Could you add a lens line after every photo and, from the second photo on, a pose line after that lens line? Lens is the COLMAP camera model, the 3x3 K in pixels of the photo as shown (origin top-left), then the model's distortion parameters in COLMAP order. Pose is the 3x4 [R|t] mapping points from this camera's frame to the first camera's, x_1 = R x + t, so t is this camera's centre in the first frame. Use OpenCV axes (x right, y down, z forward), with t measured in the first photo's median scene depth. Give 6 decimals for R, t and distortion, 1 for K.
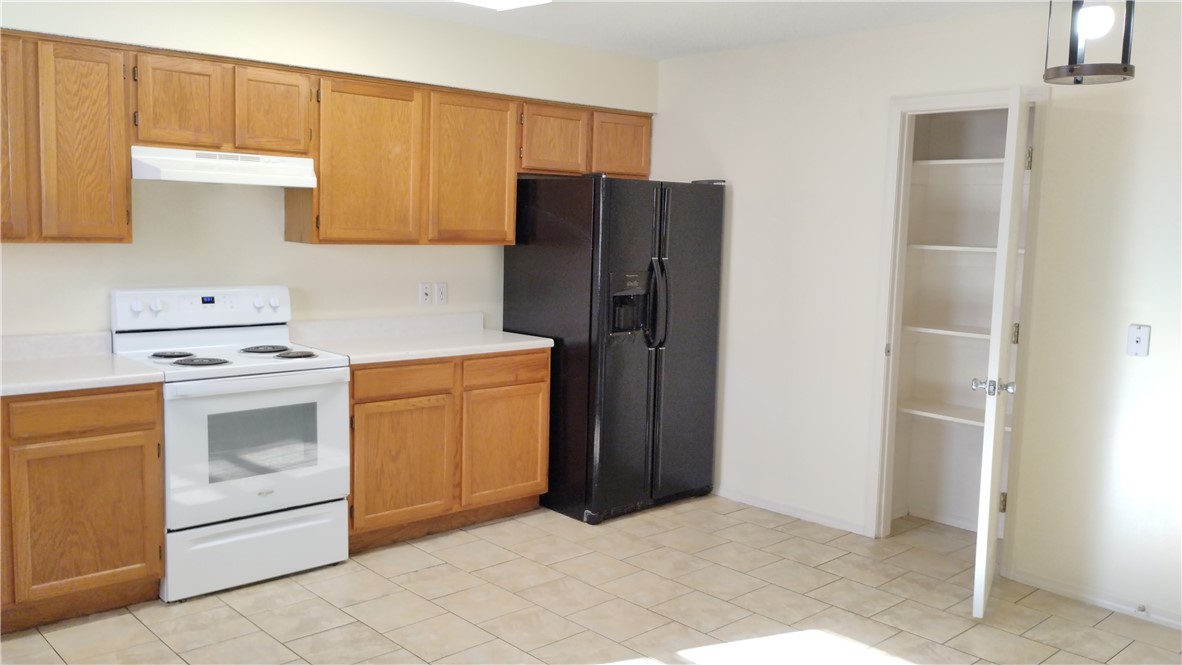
lens RADIAL K [[980.4, 0, 598.6], [0, 980.4, 325.4], [0, 0, 1]] dist [0.078407, -0.099073]
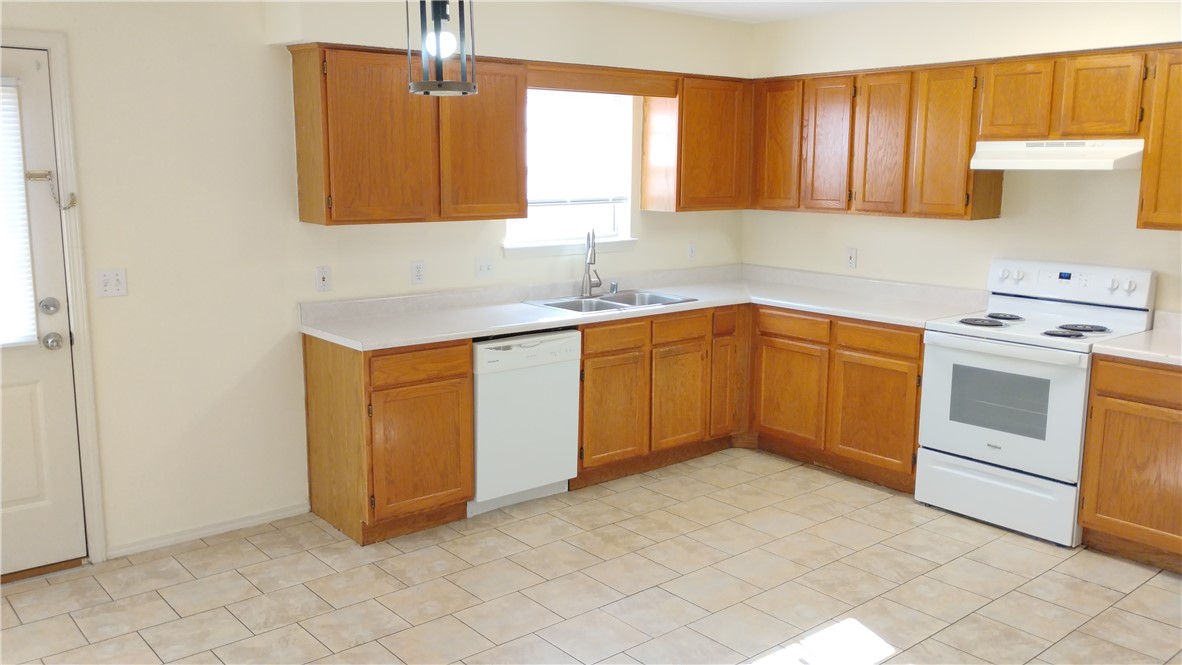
lens RADIAL K [[980.4, 0, 598.6], [0, 980.4, 325.4], [0, 0, 1]] dist [0.078407, -0.099073]
pose [[-0.044101, 0.135159, -0.989842, 0.762175], [-0.115936, 0.983419, 0.139447, -0.068869], [0.992277, 0.120908, -0.027700, 0.560813]]
